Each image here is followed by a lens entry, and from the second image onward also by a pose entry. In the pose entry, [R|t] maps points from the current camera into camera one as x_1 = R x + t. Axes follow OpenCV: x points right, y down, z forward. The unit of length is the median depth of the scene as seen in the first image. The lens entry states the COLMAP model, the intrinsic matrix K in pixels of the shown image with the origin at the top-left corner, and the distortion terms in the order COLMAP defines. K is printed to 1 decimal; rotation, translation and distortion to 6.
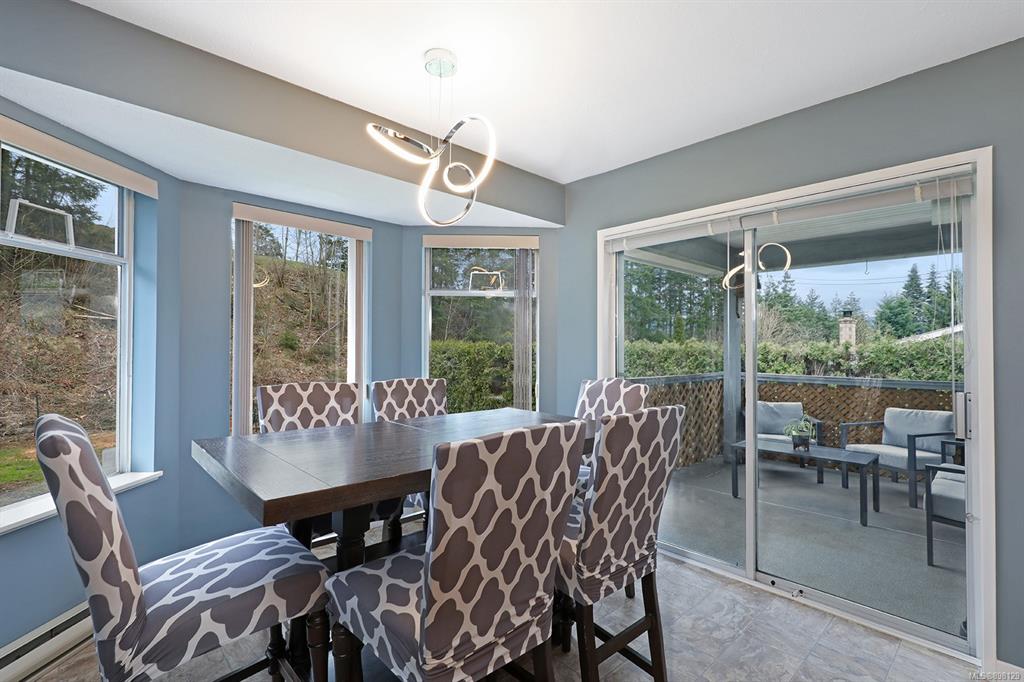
lens RADIAL K [[477.3, 0, 534.6], [0, 477.3, 341.2], [0, 0, 1]] dist [0.002226, -0.000115]
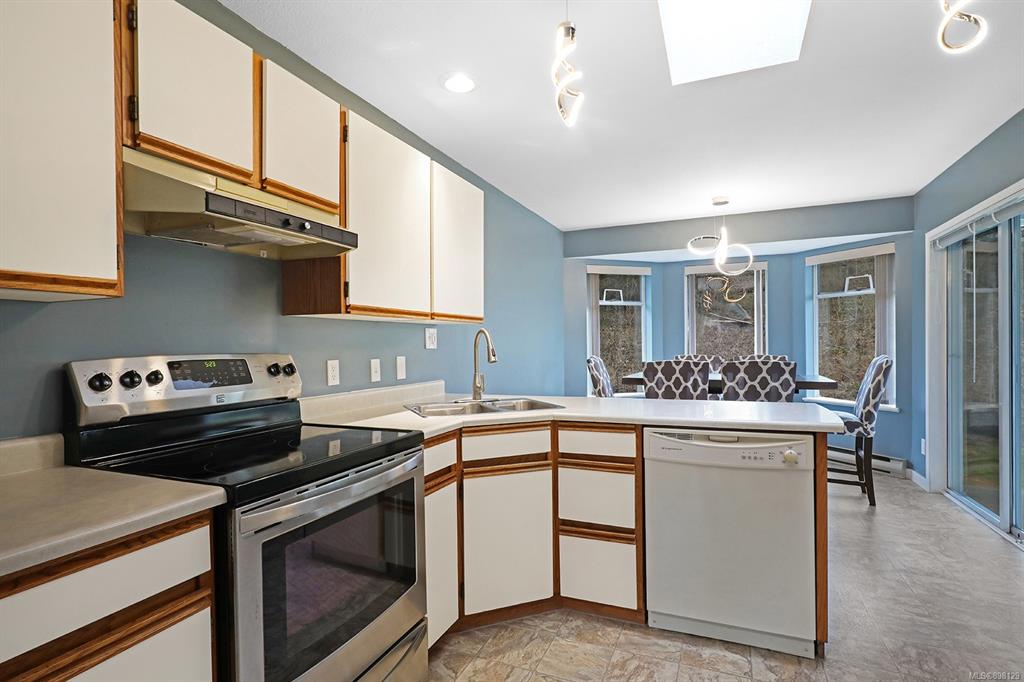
lens RADIAL K [[506.9, 0, 481.2], [0, 506.9, 347.2], [0, 0, 1]] dist [0.001858, 0.000033]
pose [[0.345696, -0.007288, -0.938318, 1.923479], [0.024934, 0.999688, 0.001421, 0.040894], [0.938015, -0.023887, 0.345770, -0.974602]]
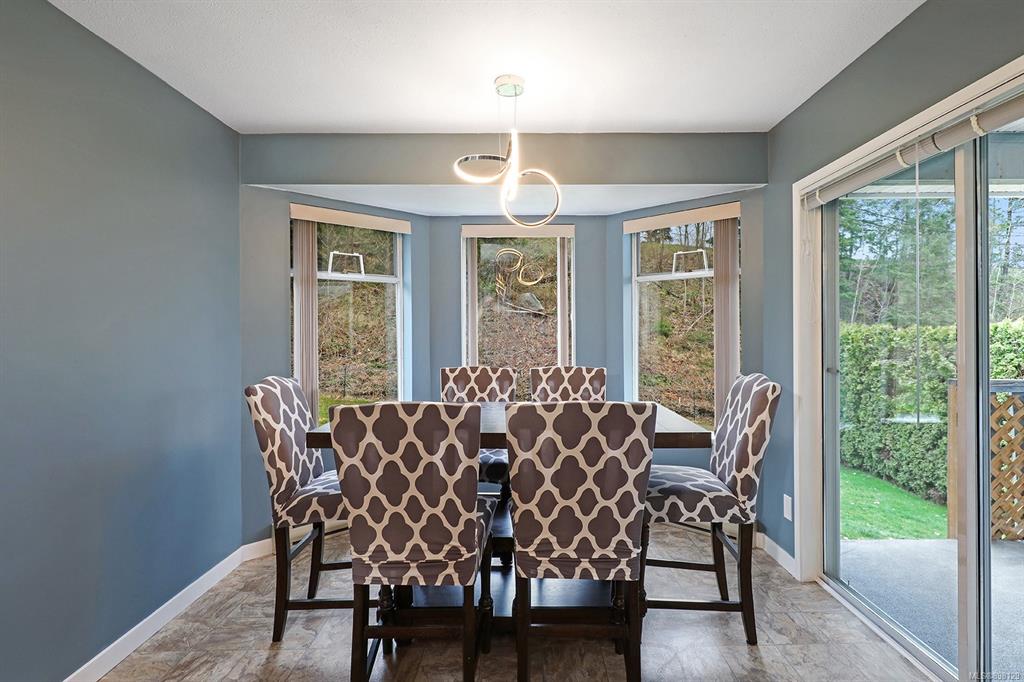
lens RADIAL K [[541.2, 0, 516.2], [0, 541.2, 332.0], [0, 0, 1]] dist [0.000960, 0.000151]
pose [[0.710887, -0.012727, -0.703191, 0.889920], [0.020652, 0.999783, 0.002783, -0.006829], [0.703003, -0.016500, 0.710996, 0.114864]]
